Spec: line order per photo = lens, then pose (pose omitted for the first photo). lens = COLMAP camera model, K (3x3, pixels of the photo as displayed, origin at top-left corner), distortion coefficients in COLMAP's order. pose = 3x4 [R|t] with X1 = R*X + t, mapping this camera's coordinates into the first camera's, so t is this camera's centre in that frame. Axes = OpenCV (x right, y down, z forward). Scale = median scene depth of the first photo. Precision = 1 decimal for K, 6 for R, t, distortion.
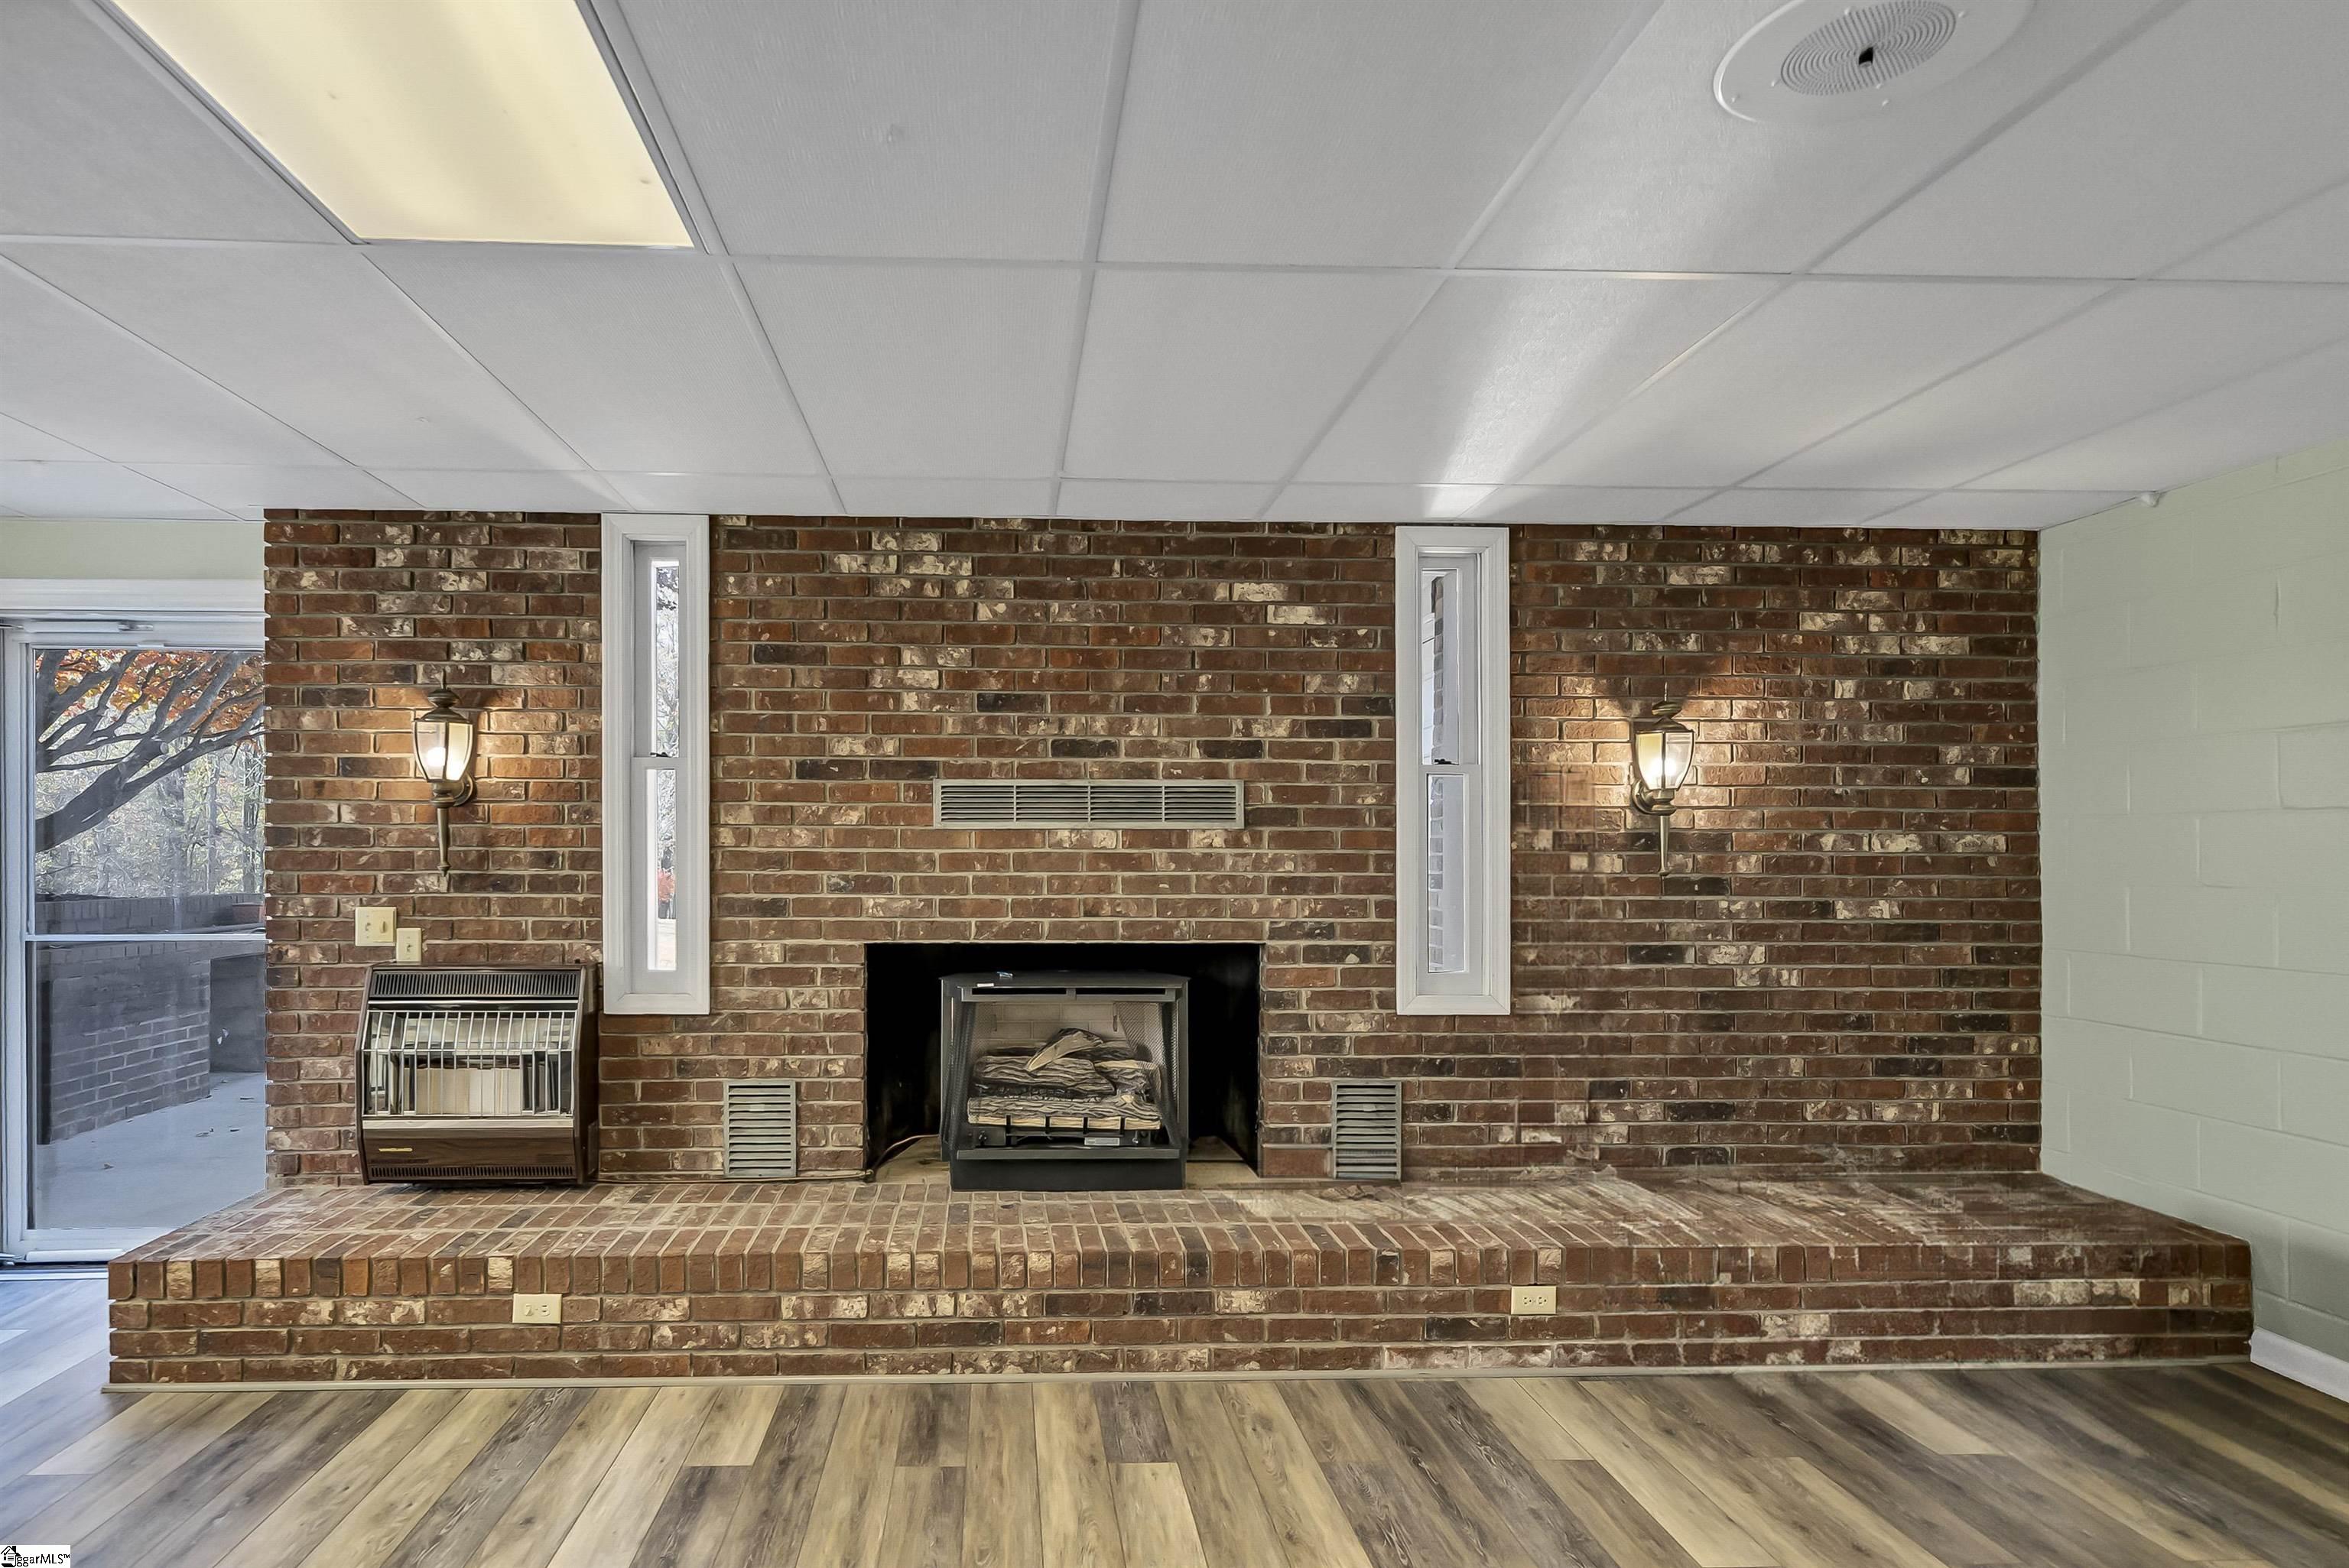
lens RADIAL K [[1337.4, 0, 1163.4], [0, 1337.4, 863.0], [0, 0, 1]] dist [0.001084, 0.000309]
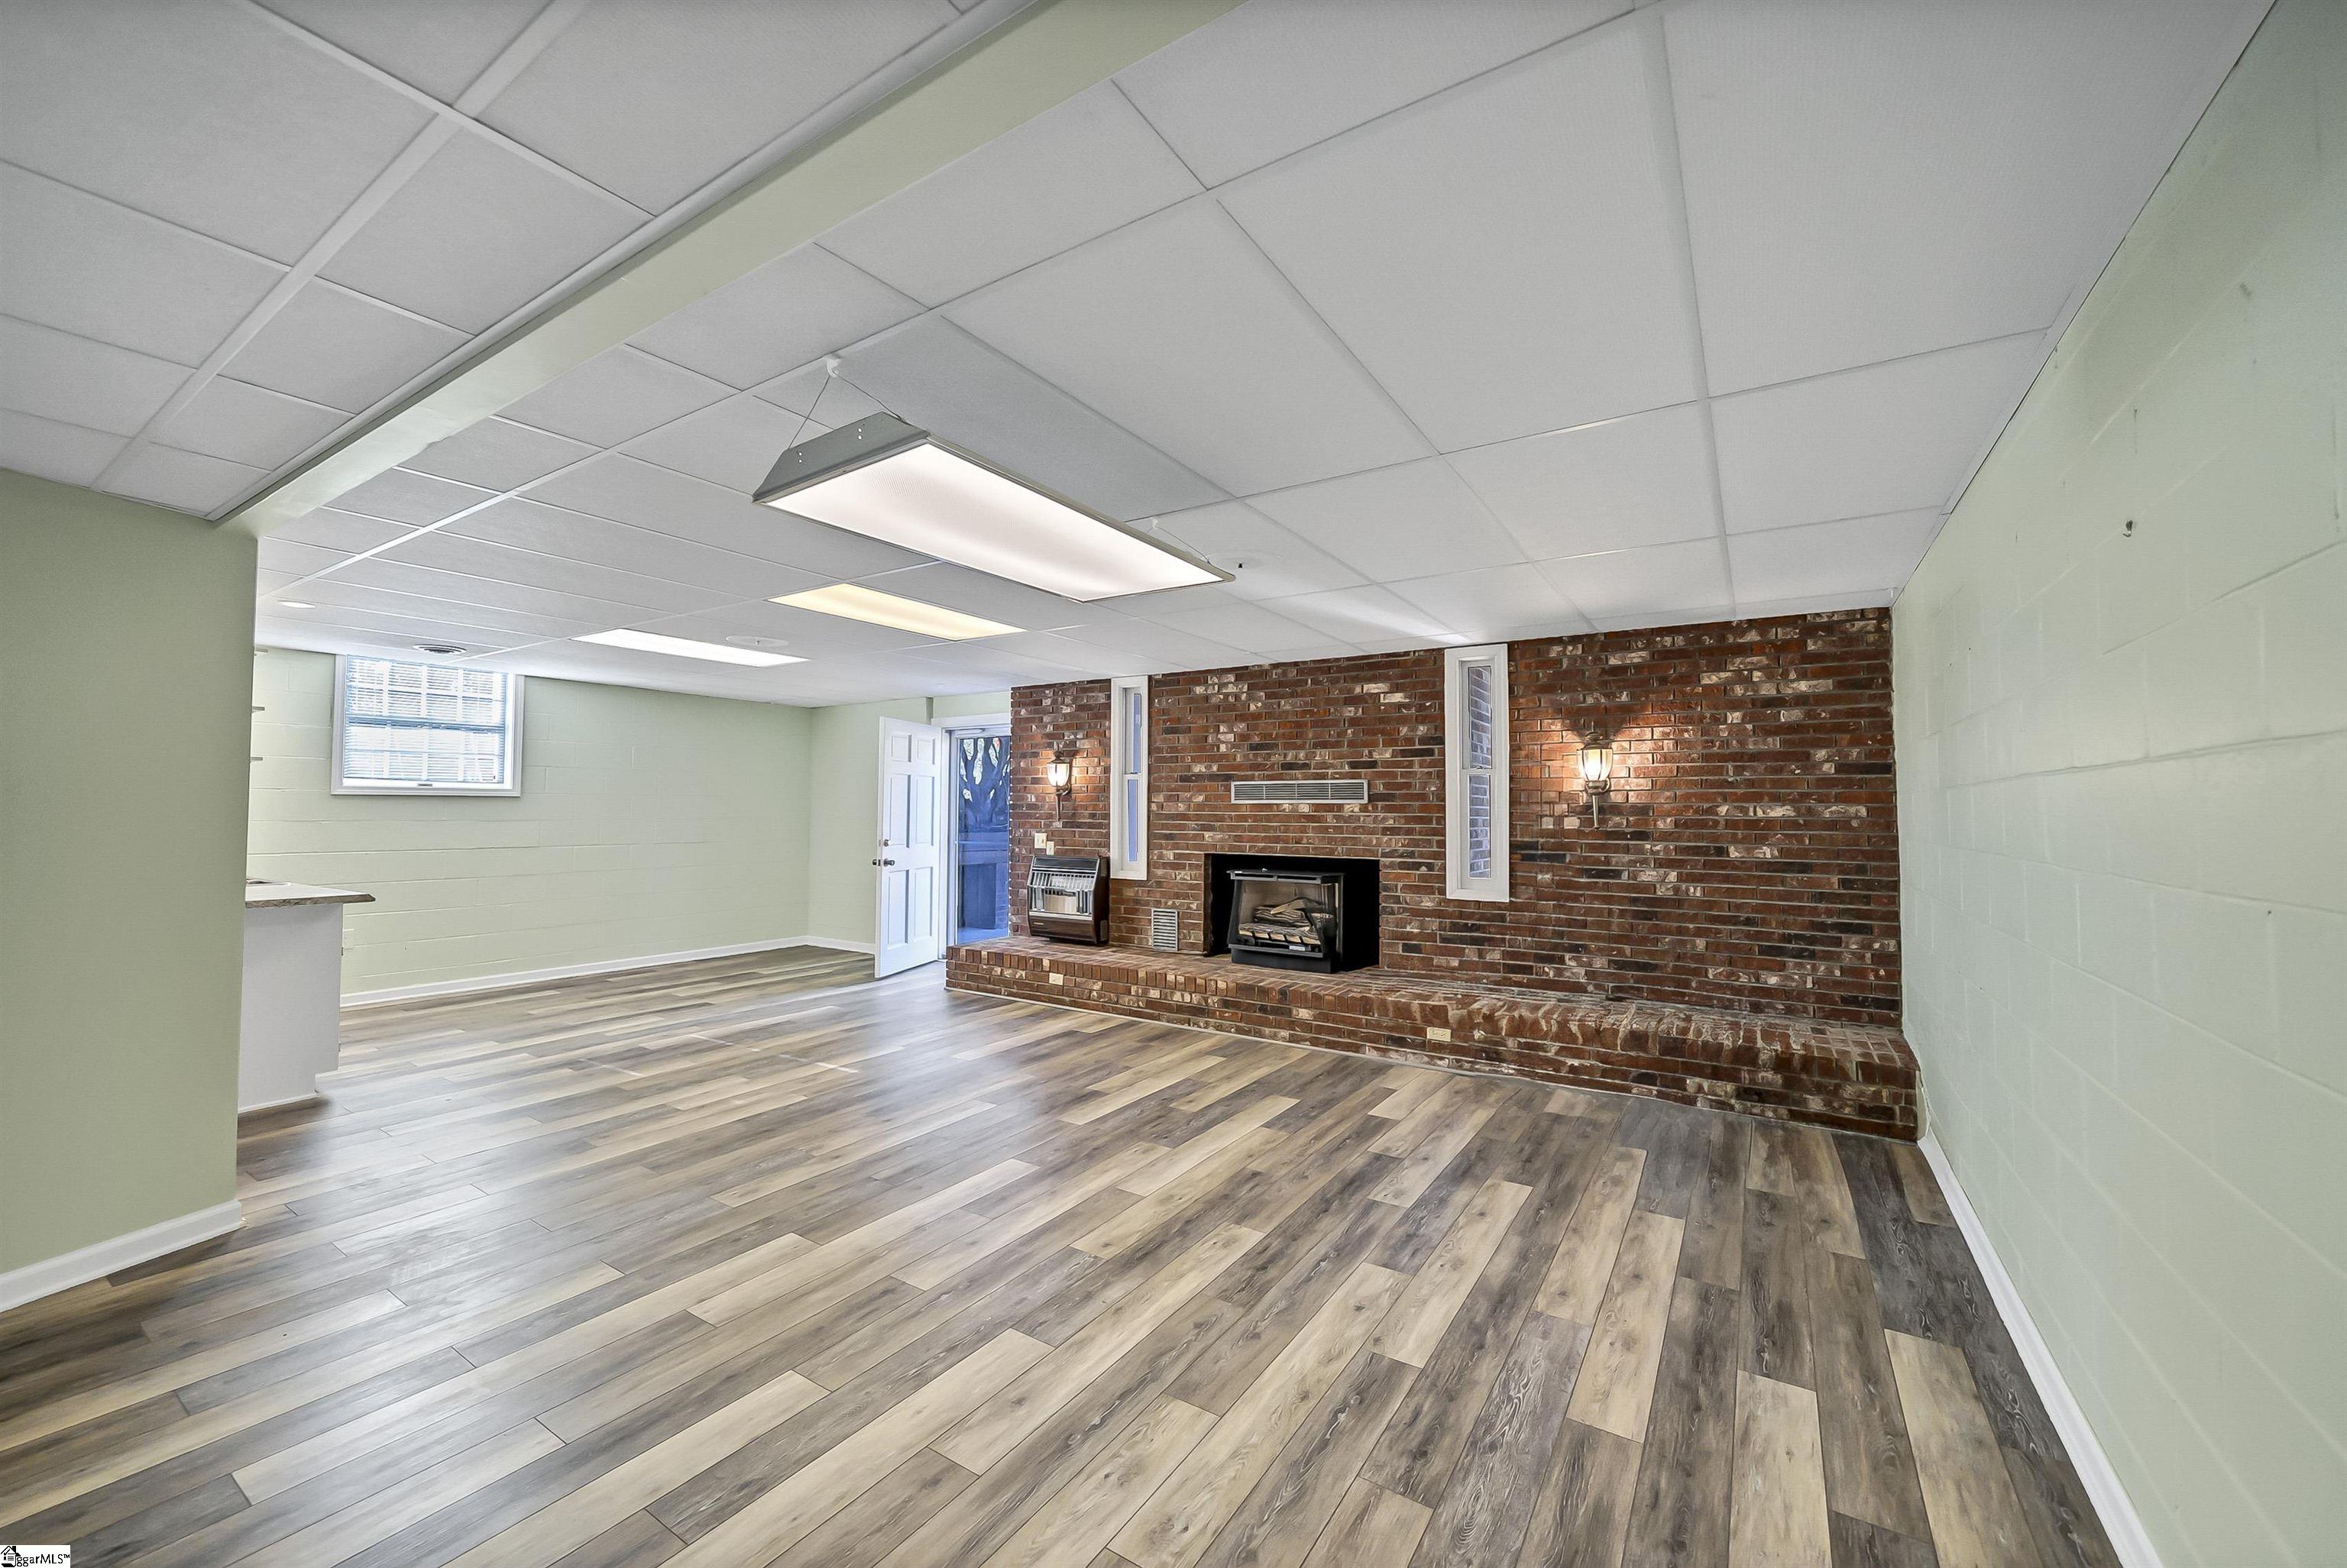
lens RADIAL K [[902.6, 0, 1174.9], [0, 902.6, 782.6], [0, 0, 1]] dist [-0.003477, -0.000100]
pose [[0.832237, -0.013298, -0.554260, 0.585989], [-0.007122, 0.999373, -0.034671, -0.006977], [0.554374, 0.032802, 0.831621, -0.322815]]
